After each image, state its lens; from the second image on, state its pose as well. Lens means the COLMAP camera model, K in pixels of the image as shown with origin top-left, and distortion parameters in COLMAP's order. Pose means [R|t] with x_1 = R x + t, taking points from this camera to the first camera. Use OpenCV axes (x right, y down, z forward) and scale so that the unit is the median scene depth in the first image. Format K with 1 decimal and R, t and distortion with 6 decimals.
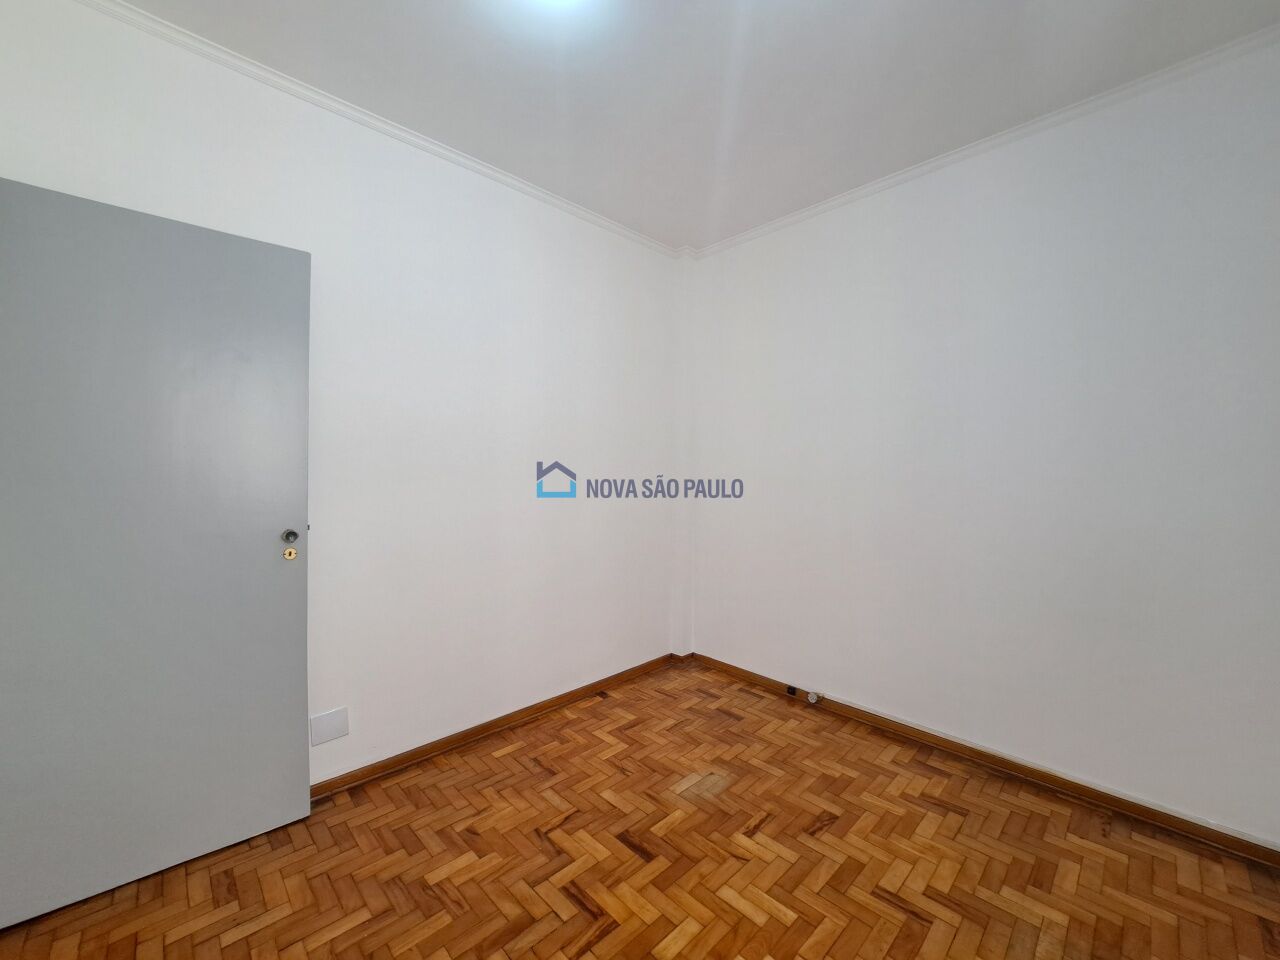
lens RADIAL K [[509.6, 0, 627.3], [0, 509.6, 484.3], [0, 0, 1]] dist [-0.018074, -0.000259]
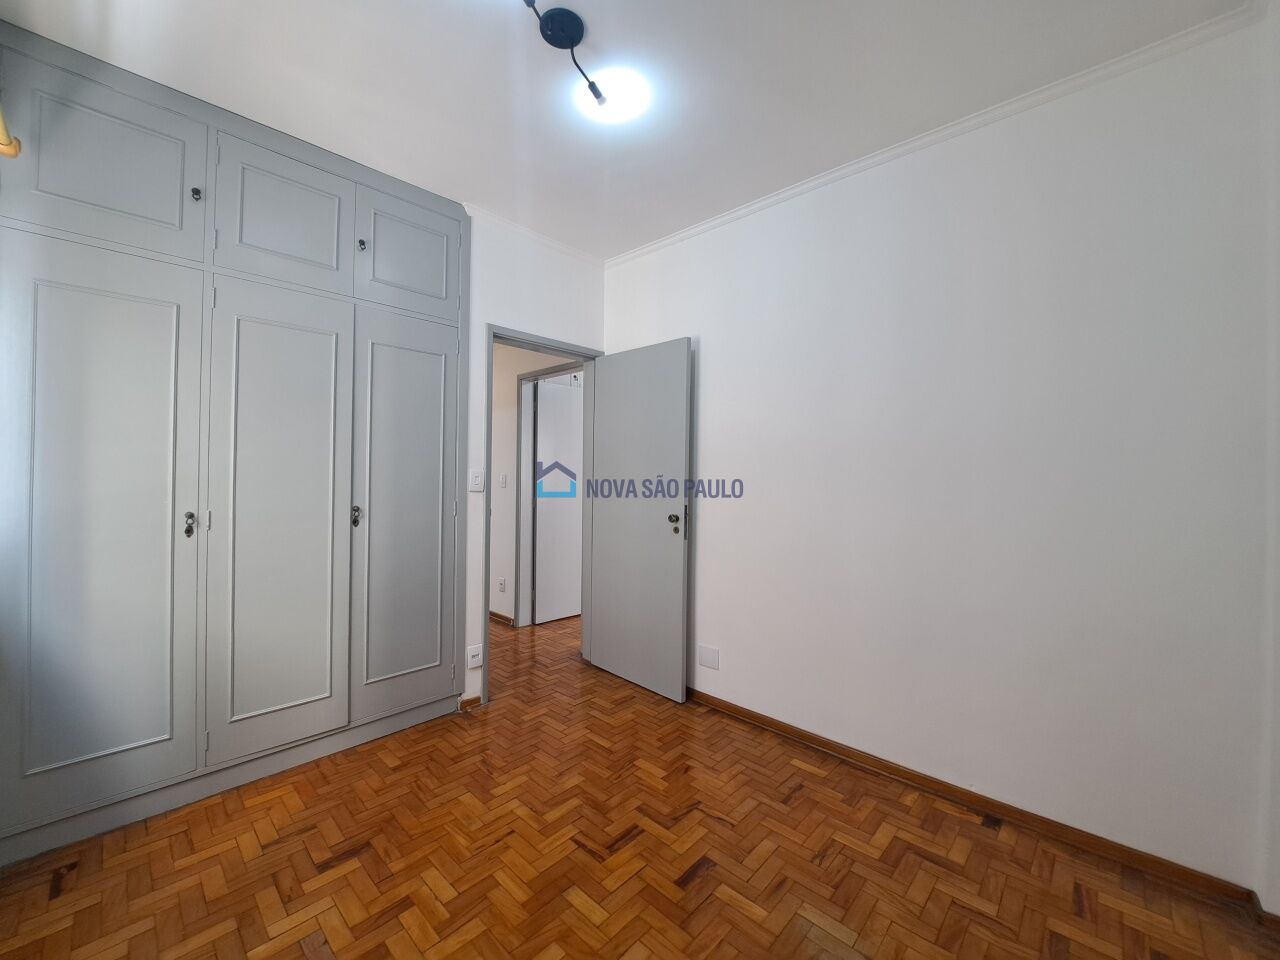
lens RADIAL K [[509.6, 0, 627.0], [0, 509.6, 472.8], [0, 0, 1]] dist [-0.018074, -0.000259]
pose [[0.049181, -0.001218, -0.998789, 0.887154], [-0.051538, 0.998664, -0.003756, -0.011463], [0.997459, 0.051660, 0.049053, 0.743771]]
